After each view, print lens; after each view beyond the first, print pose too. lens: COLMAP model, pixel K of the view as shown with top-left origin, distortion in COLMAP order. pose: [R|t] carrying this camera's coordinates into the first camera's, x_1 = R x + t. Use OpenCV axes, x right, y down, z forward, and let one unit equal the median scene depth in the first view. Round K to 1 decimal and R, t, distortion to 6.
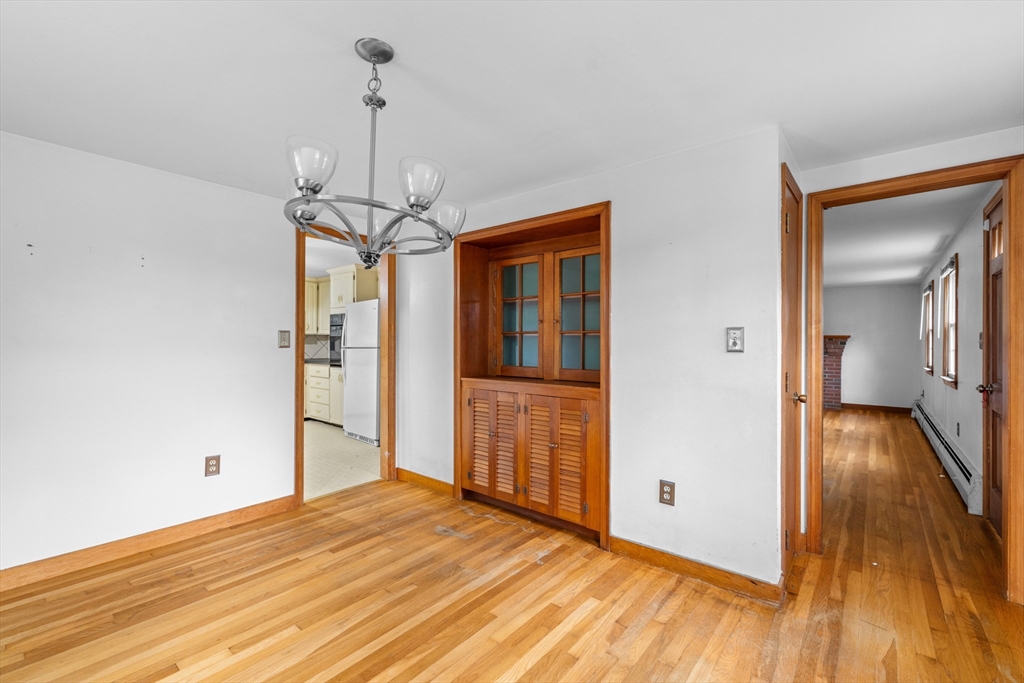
lens RADIAL K [[442.2, 0, 513.4], [0, 442.2, 341.2], [0, 0, 1]] dist [-0.003205, 0.001047]
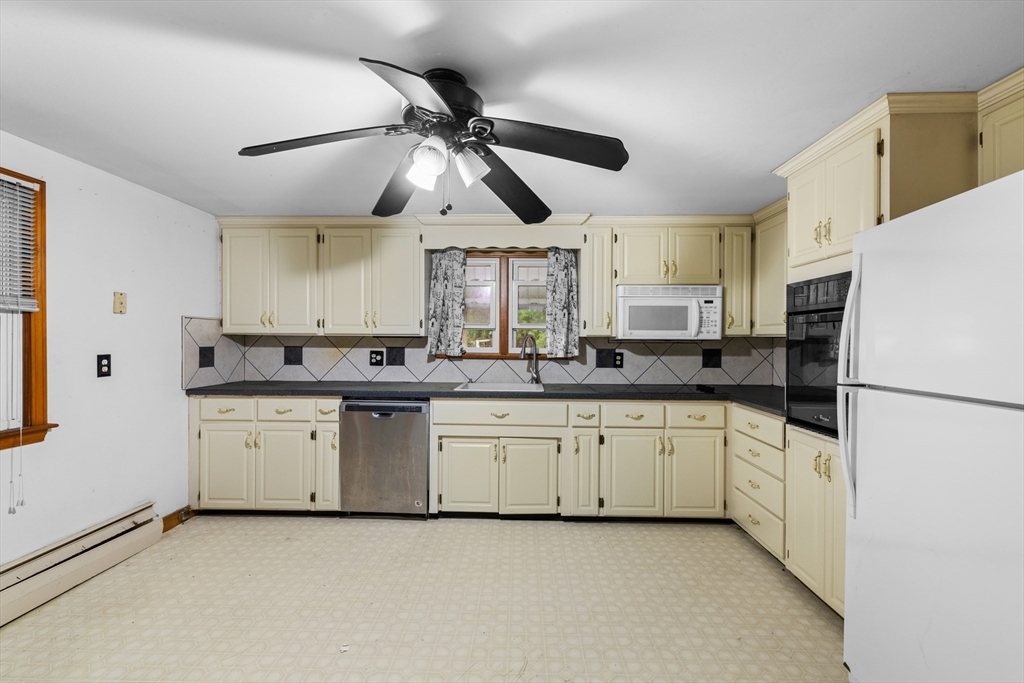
lens RADIAL K [[442.2, 0, 513.1], [0, 442.2, 339.6], [0, 0, 1]] dist [-0.003205, 0.001047]
pose [[0.614196, 0.004426, -0.789141, -0.260211], [-0.001332, 0.999989, 0.004573, -0.014616], [0.789152, -0.001758, 0.614195, 0.582147]]
